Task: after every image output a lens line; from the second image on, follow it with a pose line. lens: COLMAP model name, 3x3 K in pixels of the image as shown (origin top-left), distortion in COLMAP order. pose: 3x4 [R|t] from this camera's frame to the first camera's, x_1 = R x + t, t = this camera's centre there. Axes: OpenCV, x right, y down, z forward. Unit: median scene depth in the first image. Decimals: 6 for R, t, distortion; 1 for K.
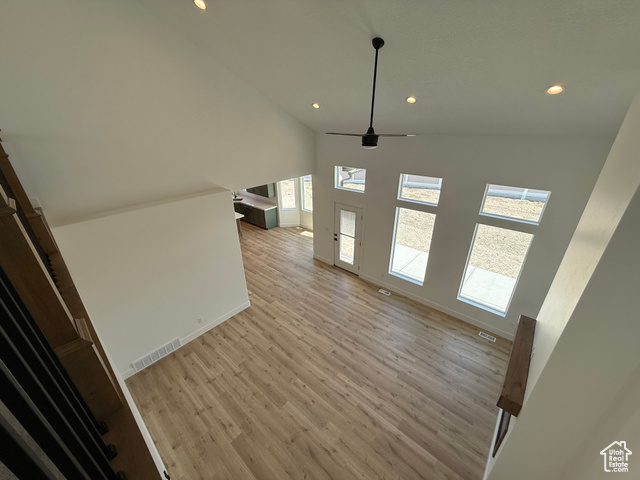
lens RADIAL K [[254.4, 0, 318.3], [0, 254.4, 239.5], [0, 0, 1]] dist [0.000717, -0.000387]
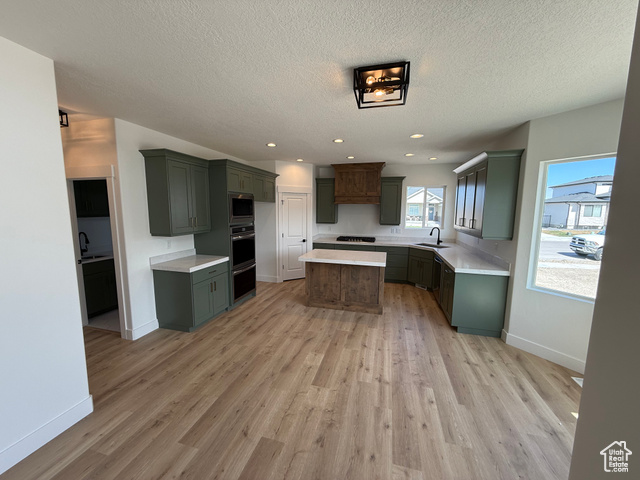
lens RADIAL K [[254.4, 0, 318.9], [0, 254.4, 239.1], [0, 0, 1]] dist [0.000717, -0.000387]
pose [[0.439759, 0.124850, -0.889395, 0.008057], [-0.388016, 0.919512, -0.062776, -0.096066], [0.809973, 0.372706, 0.452808, 1.069959]]
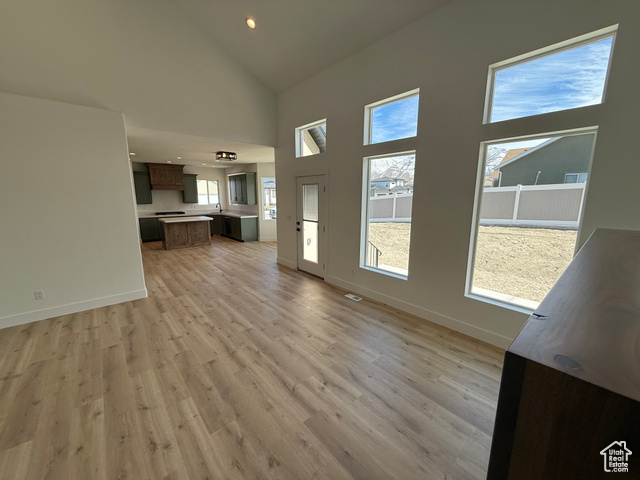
lens RADIAL K [[254.4, 0, 317.8], [0, 254.4, 240.2], [0, 0, 1]] dist [0.000717, -0.000387]
pose [[0.990360, 0.039196, -0.132854, 0.257974], [-0.070899, 0.967406, -0.243103, 0.235418], [0.118995, 0.250178, 0.960860, 0.347659]]
